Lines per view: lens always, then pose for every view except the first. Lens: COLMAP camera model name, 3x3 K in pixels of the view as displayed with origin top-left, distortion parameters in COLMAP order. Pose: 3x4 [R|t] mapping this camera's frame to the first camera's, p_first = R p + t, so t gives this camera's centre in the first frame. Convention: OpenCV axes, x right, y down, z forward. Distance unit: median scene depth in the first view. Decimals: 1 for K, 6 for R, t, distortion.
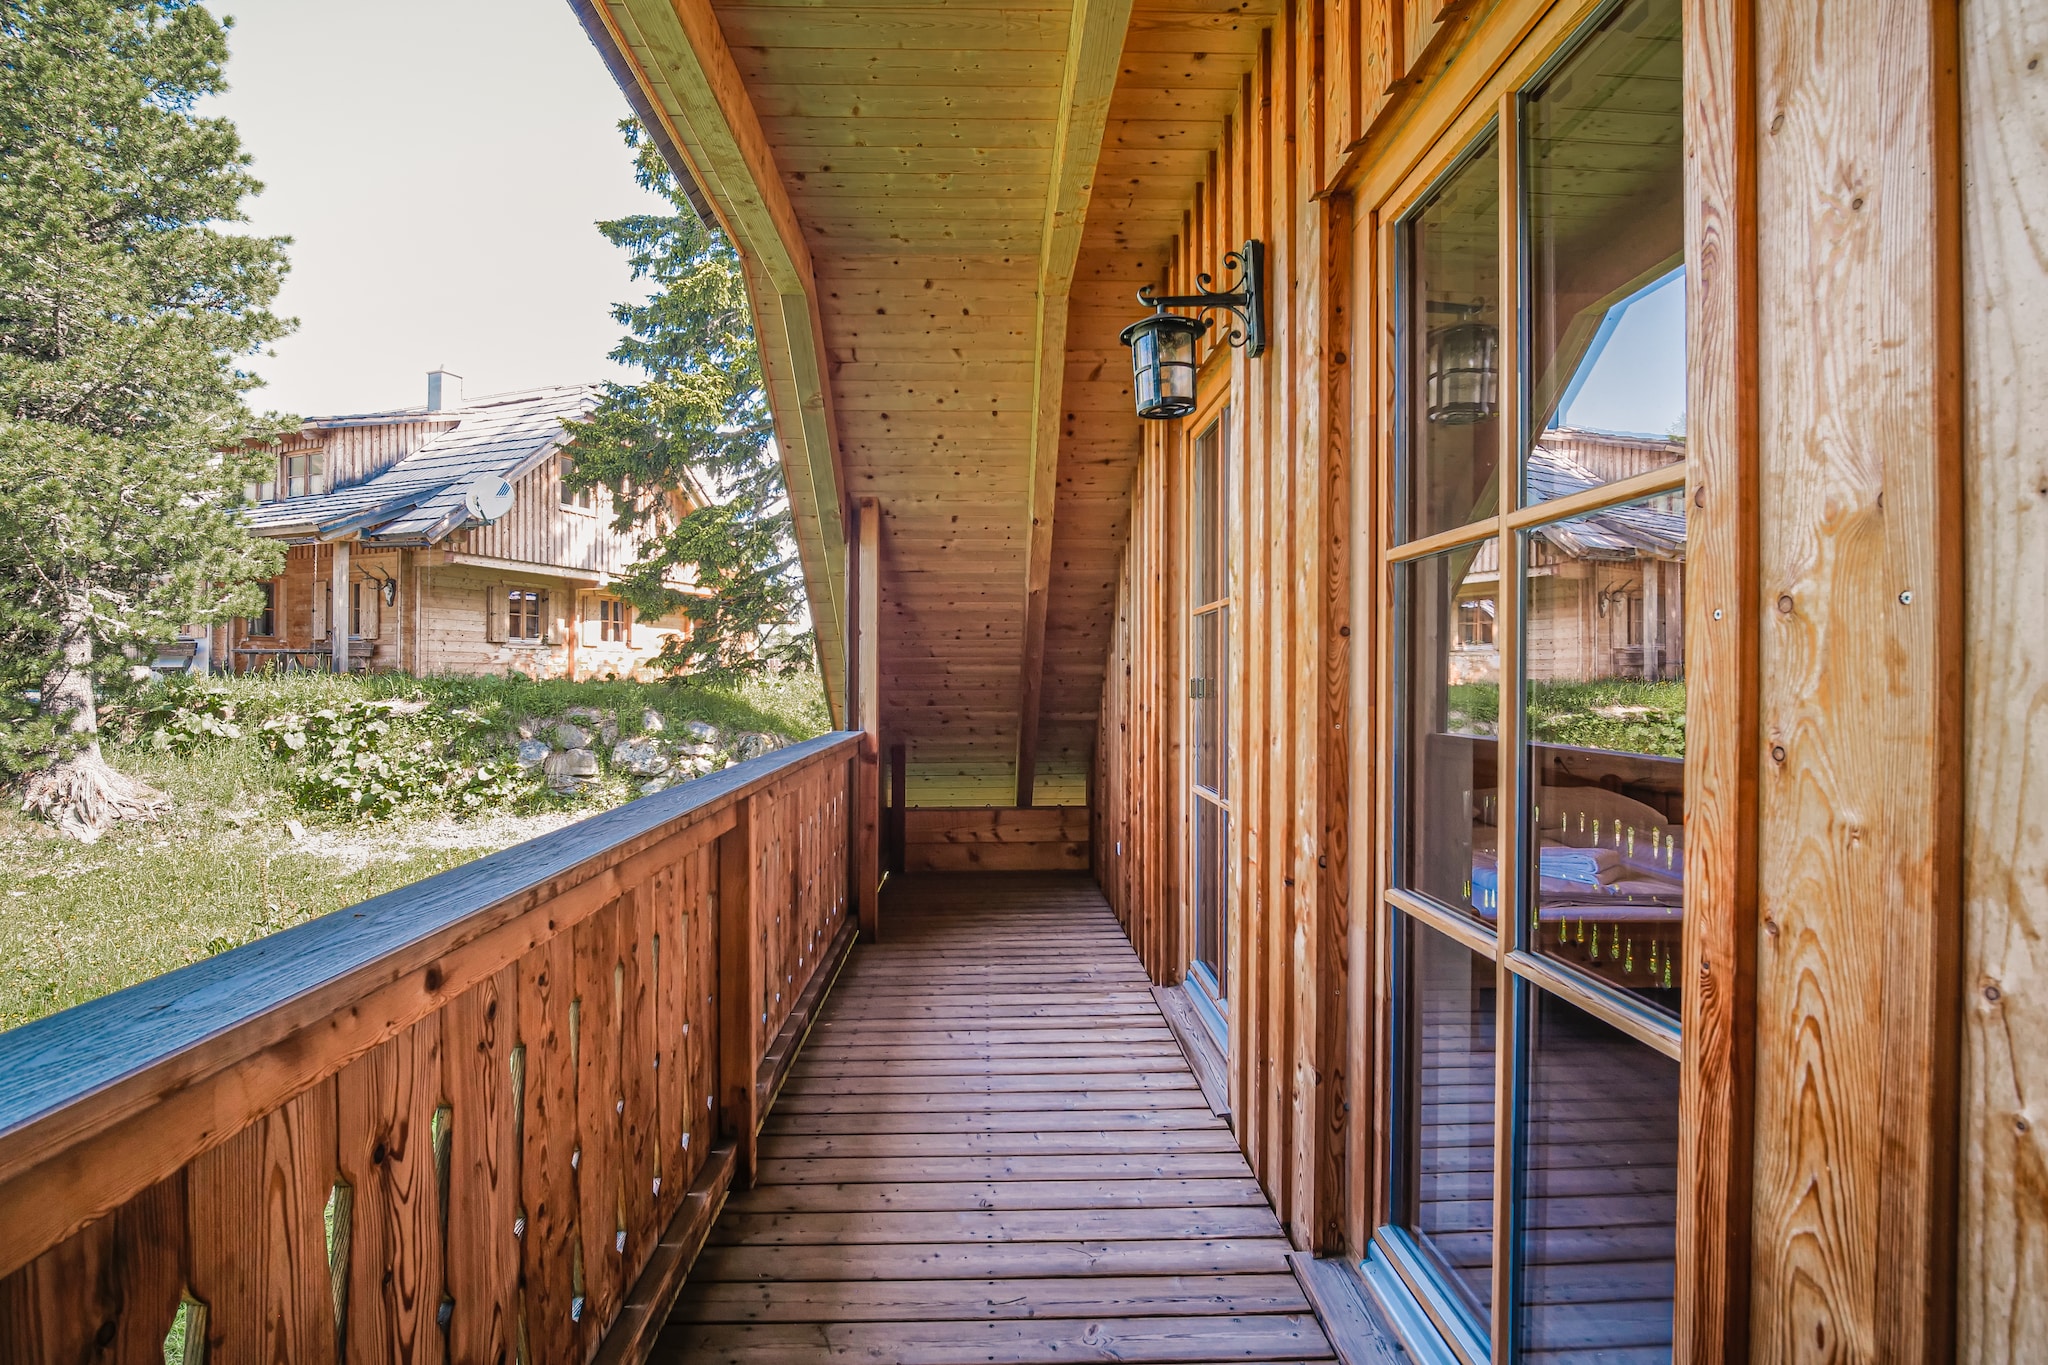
lens RADIAL K [[938.1, 0, 1007.3], [0, 938.1, 671.1], [0, 0, 1]] dist [-0.015809, -0.001523]
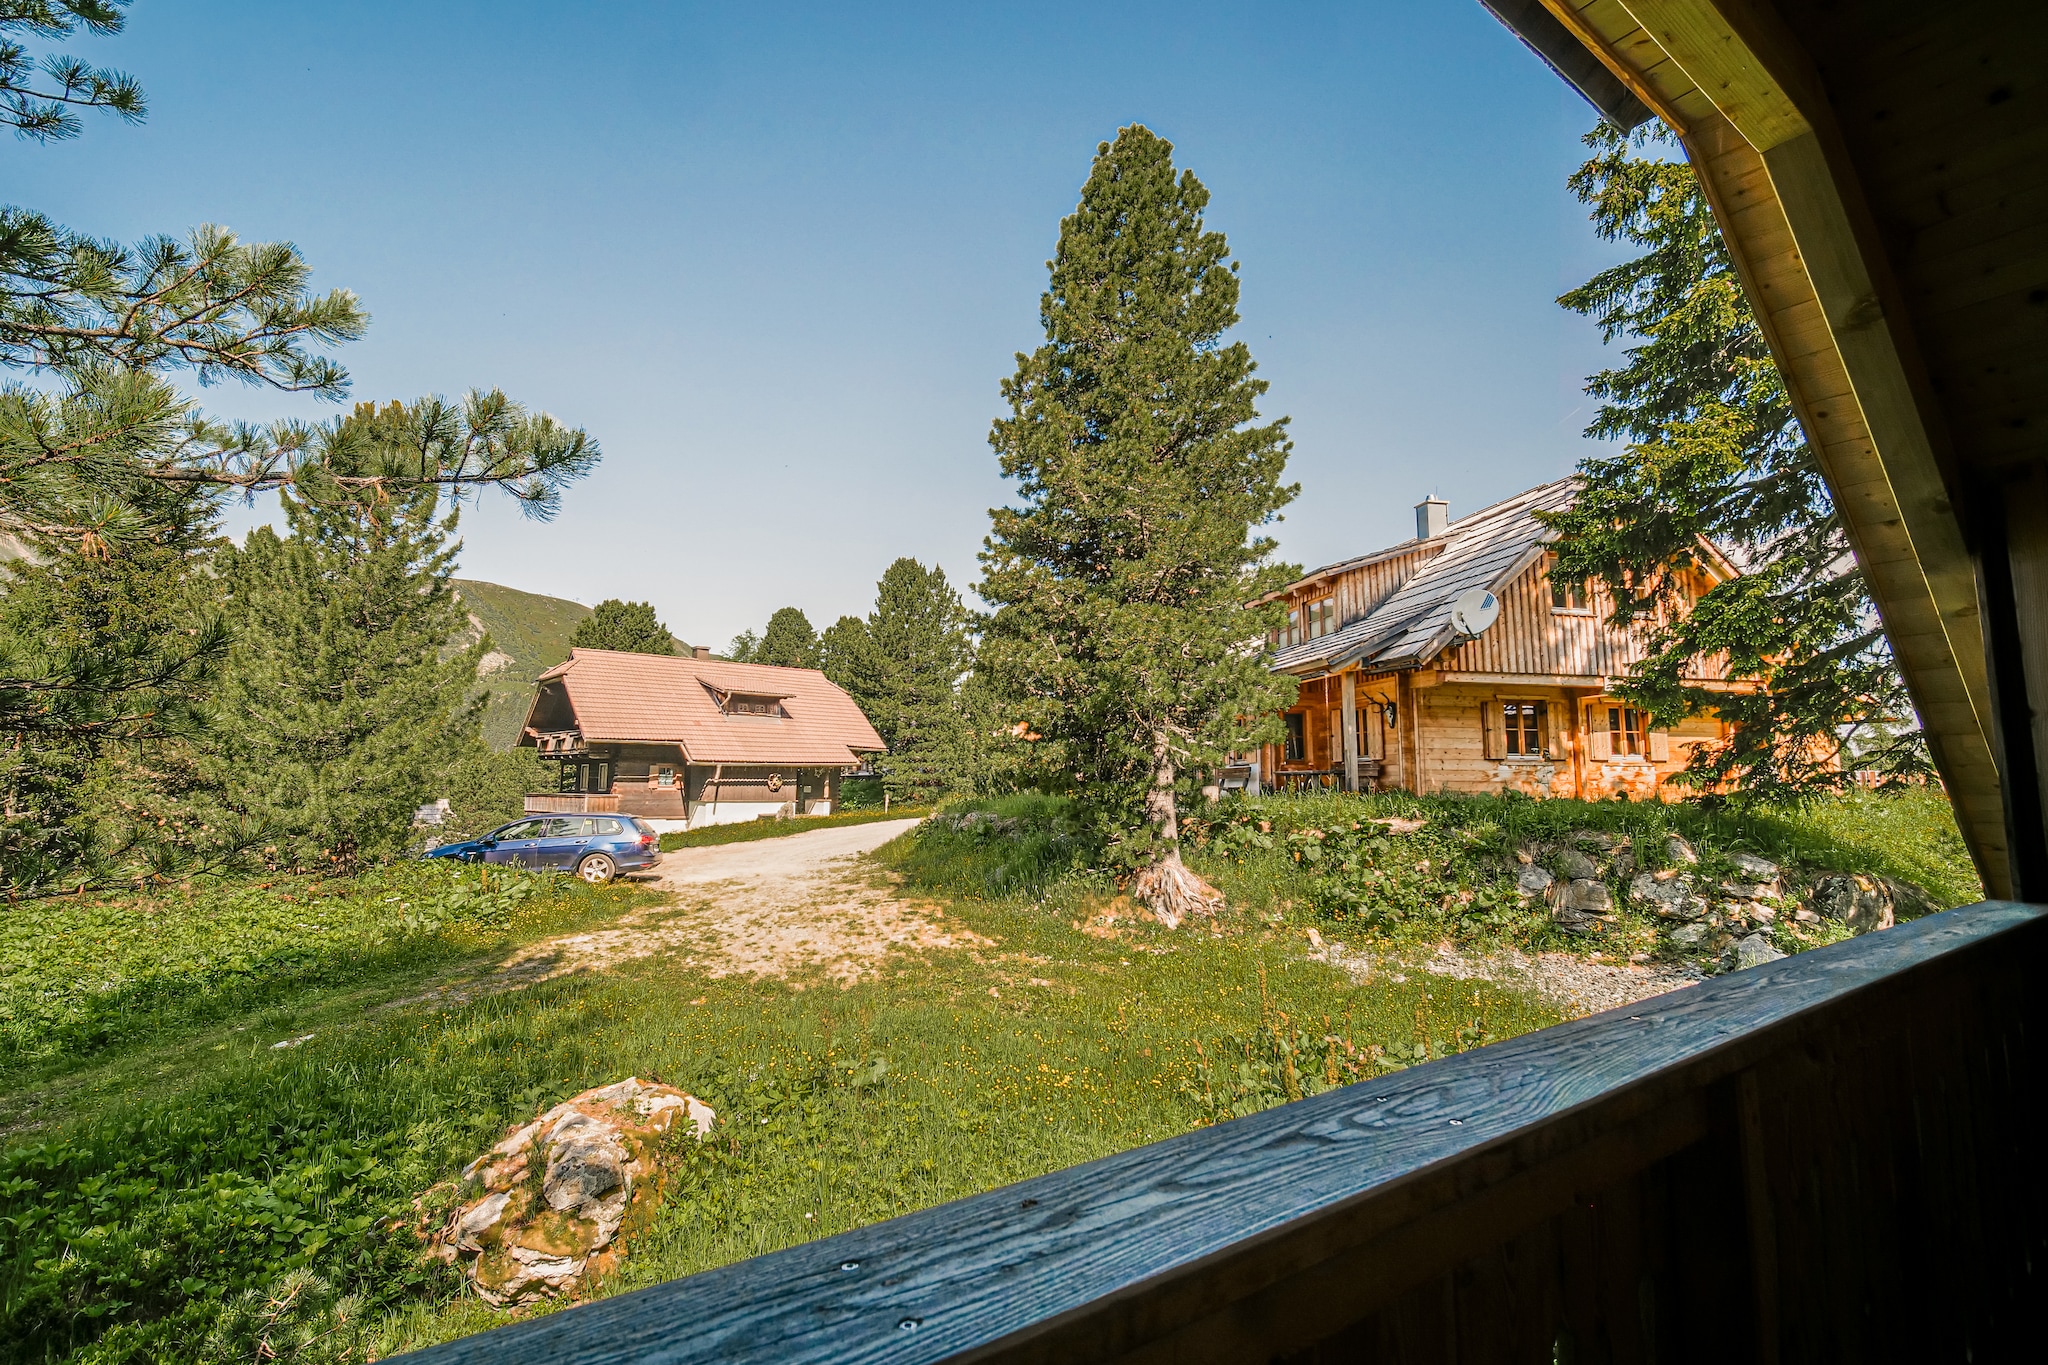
lens RADIAL K [[938.1, 0, 1013.9], [0, 938.1, 673.4], [0, 0, 1]] dist [-0.015809, -0.001523]
pose [[0.548372, -0.105136, -0.829599, -0.030891], [0.002782, 0.992289, -0.123915, -0.002156], [0.836230, 0.065643, 0.544436, 0.187352]]
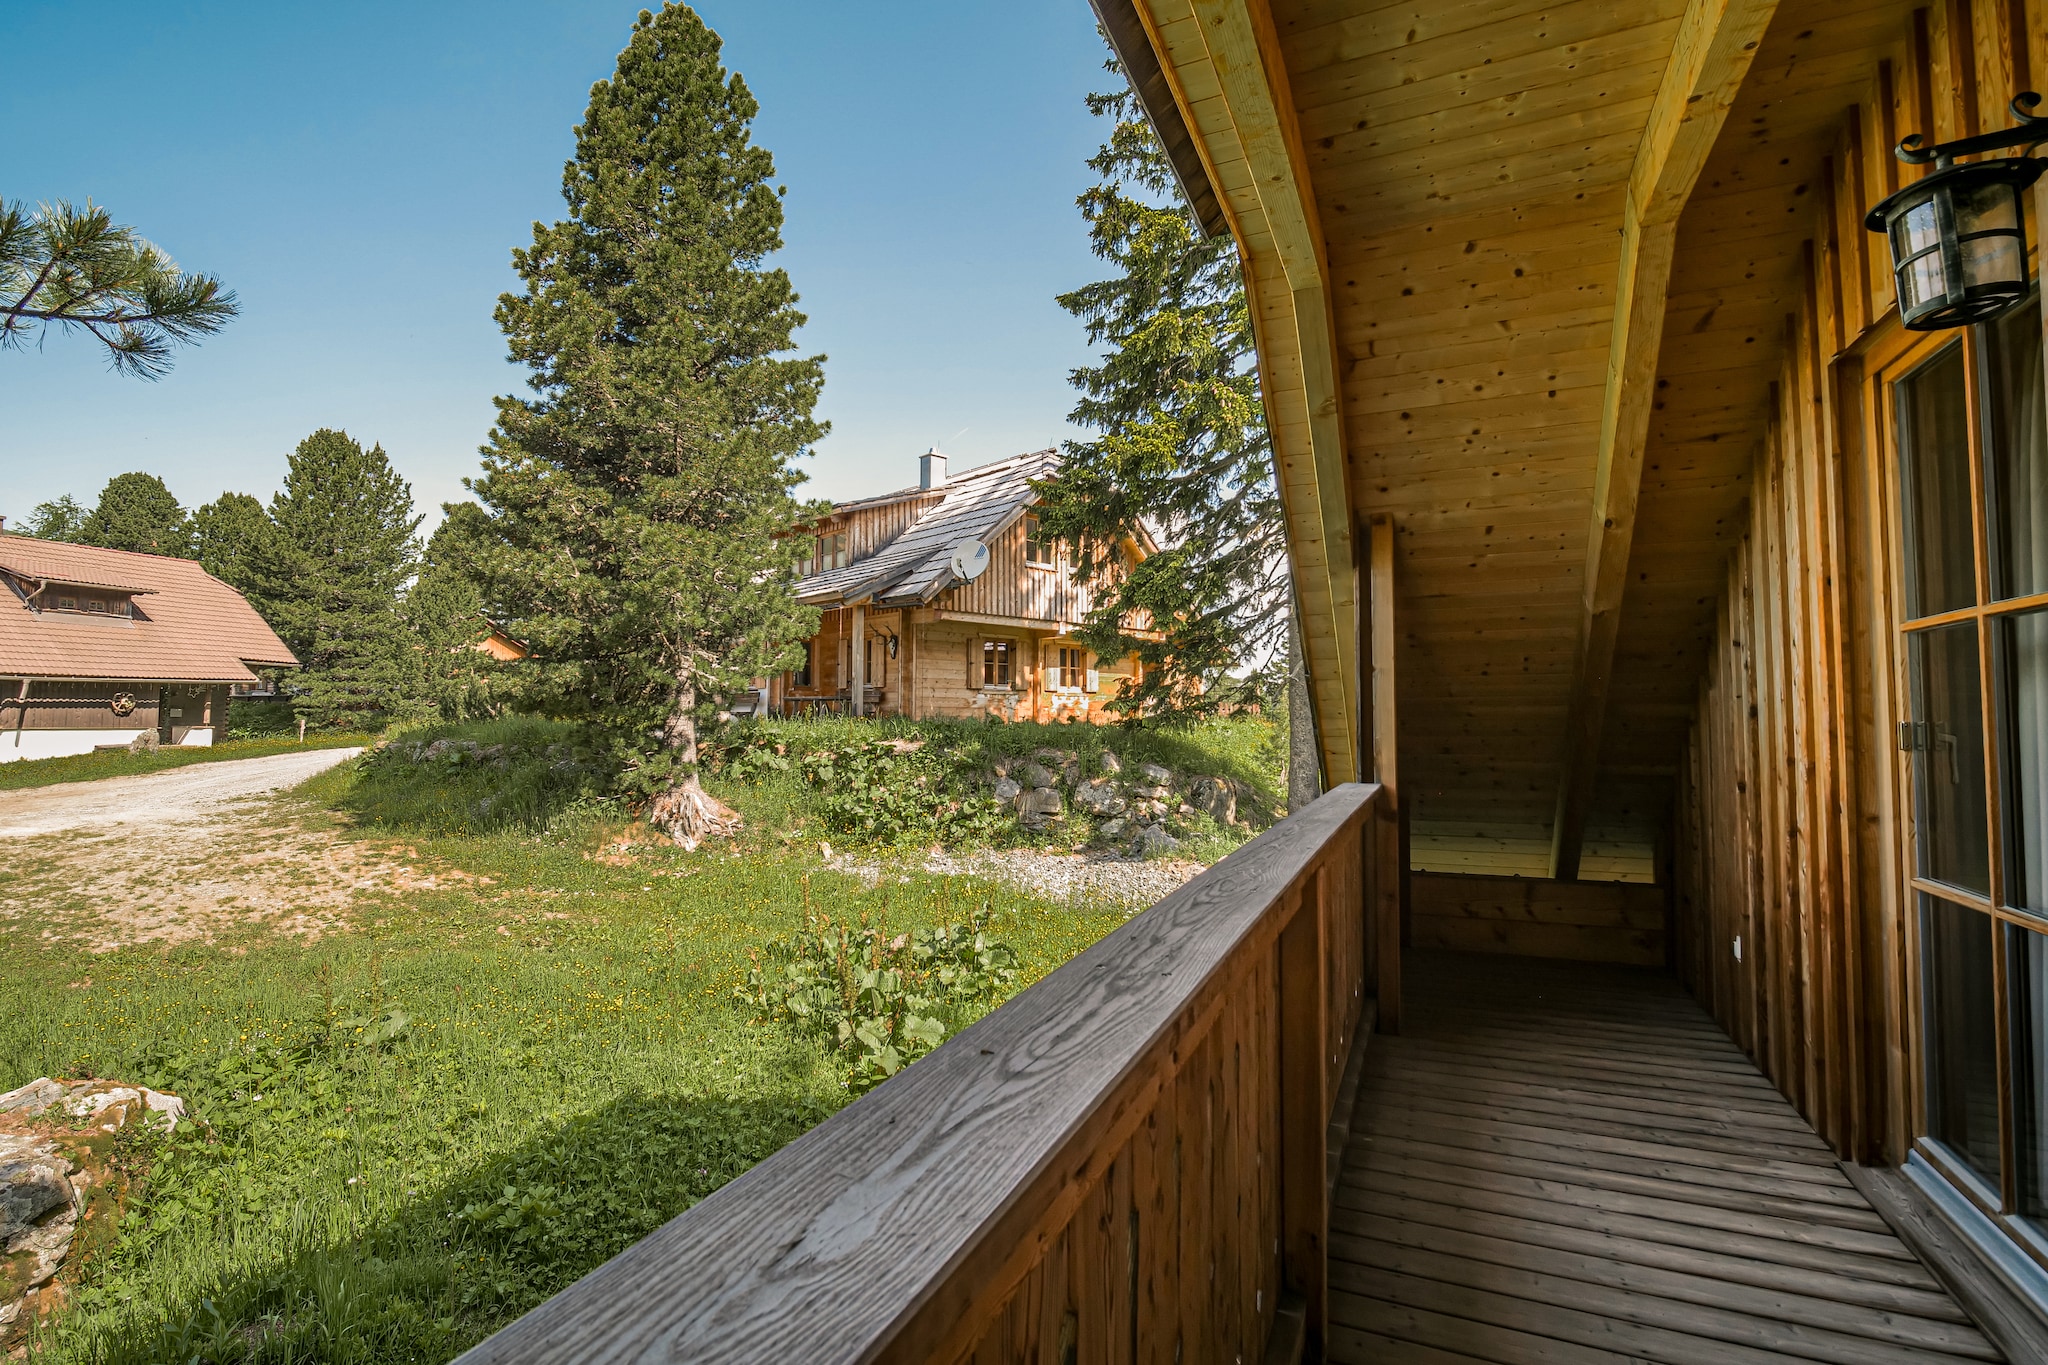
lens RADIAL K [[938.1, 0, 1011.8], [0, 938.1, 670.1], [0, 0, 1]] dist [-0.015809, -0.001523]
pose [[0.898344, -0.022785, -0.438702, -0.061086], [0.002329, 0.998887, -0.047111, -0.000160], [0.439287, 0.041300, 0.897397, 0.059162]]
